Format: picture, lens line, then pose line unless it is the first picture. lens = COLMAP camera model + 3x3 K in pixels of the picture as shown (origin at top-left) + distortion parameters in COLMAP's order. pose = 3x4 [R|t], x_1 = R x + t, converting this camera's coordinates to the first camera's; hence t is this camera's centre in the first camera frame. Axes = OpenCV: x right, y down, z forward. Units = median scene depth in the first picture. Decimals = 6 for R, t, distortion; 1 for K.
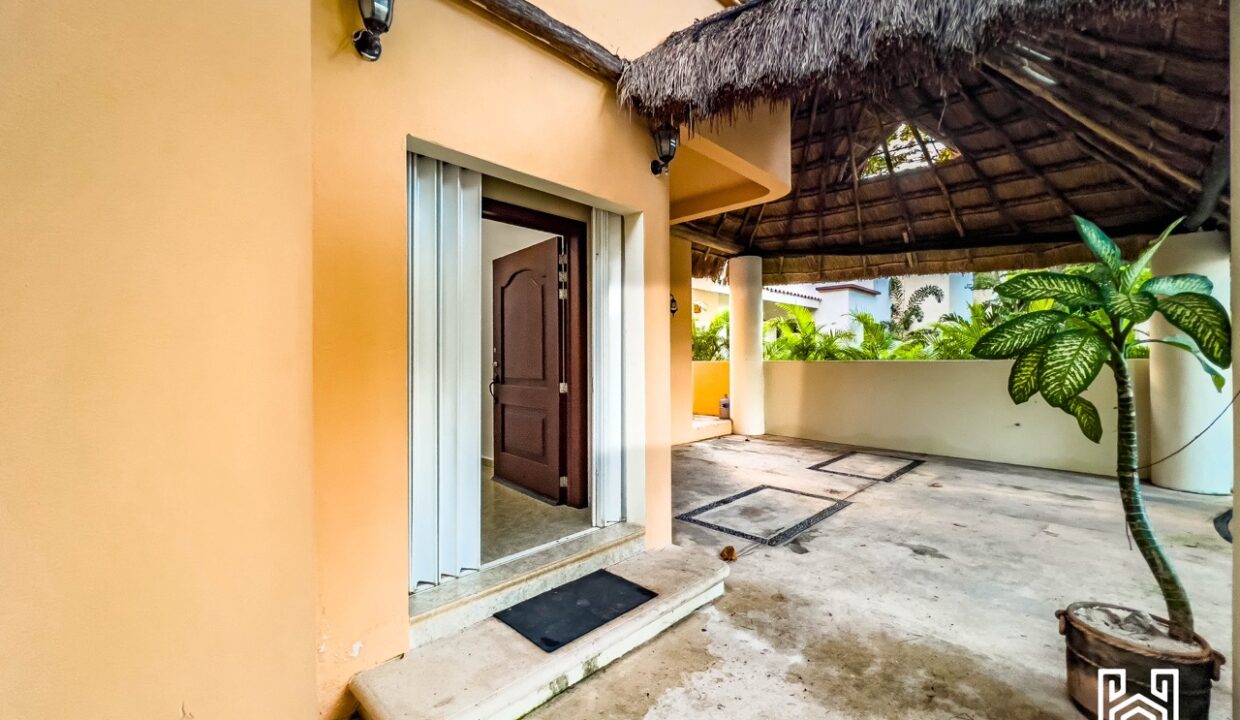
lens RADIAL K [[495.1, 0, 619.9], [0, 495.1, 352.8], [0, 0, 1]] dist [0.001373, 0.000094]
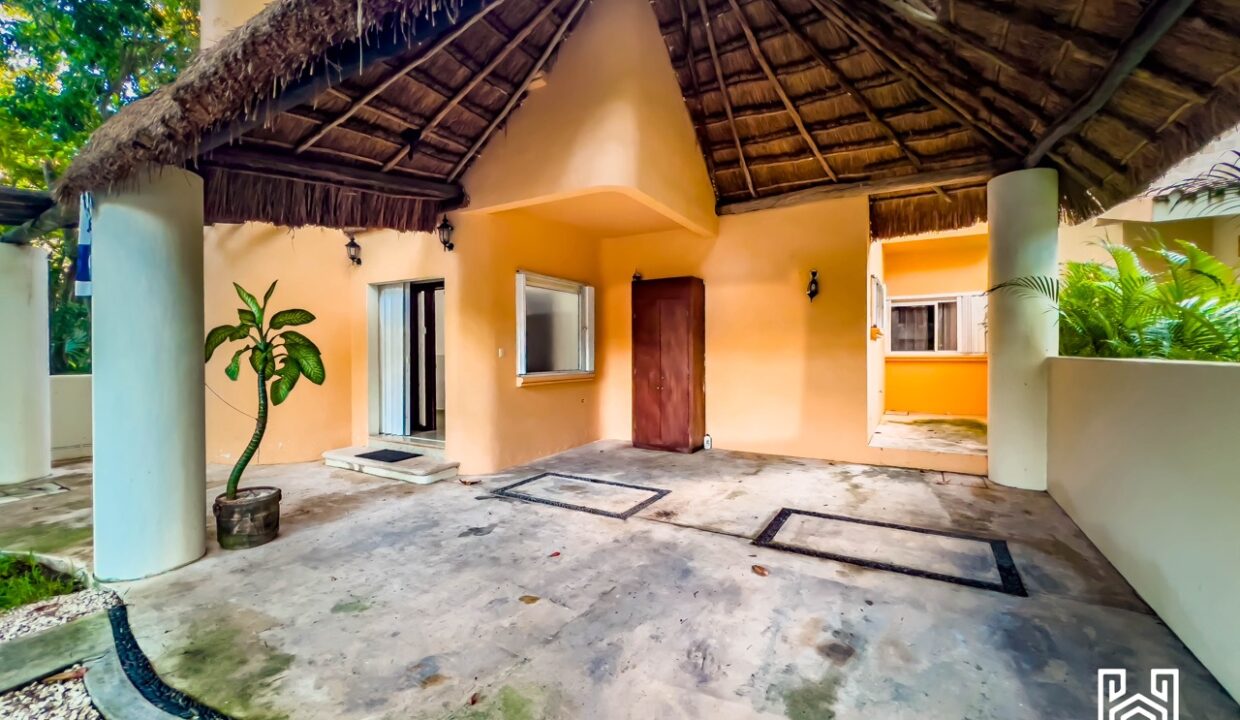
lens RADIAL K [[495.1, 0, 619.9], [0, 495.1, 352.8], [0, 0, 1]] dist [0.001373, 0.000094]
pose [[0.241876, 0.007251, -0.970280, 1.662699], [0.016285, 0.999801, 0.011532, -0.003819], [0.970170, -0.018590, 0.241710, 0.993073]]
